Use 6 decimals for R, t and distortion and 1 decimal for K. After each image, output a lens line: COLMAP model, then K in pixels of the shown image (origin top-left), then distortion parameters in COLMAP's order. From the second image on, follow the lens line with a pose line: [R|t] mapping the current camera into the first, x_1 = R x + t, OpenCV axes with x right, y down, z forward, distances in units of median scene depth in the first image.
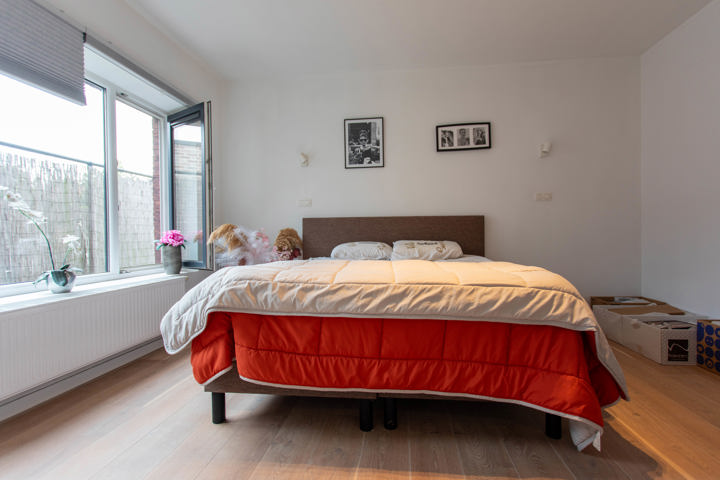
lens RADIAL K [[346.7, 0, 360.0], [0, 346.7, 240.0], [0, 0, 1]] dist [-0.000030, 0.000244]
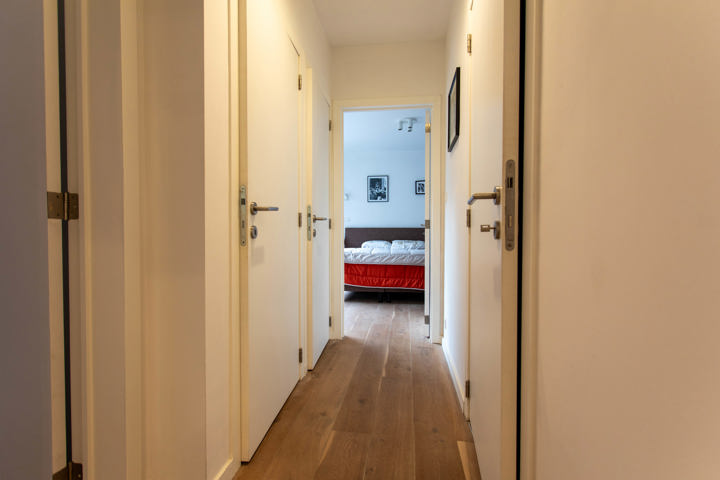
lens RADIAL K [[346.7, 0, 360.0], [0, 346.7, 240.0], [0, 0, 1]] dist [-0.000030, 0.000244]
pose [[0.999831, 0.015680, -0.009613, -0.152304], [-0.015603, 0.999846, 0.008025, -0.027110], [0.009737, -0.007874, 0.999922, -2.184260]]
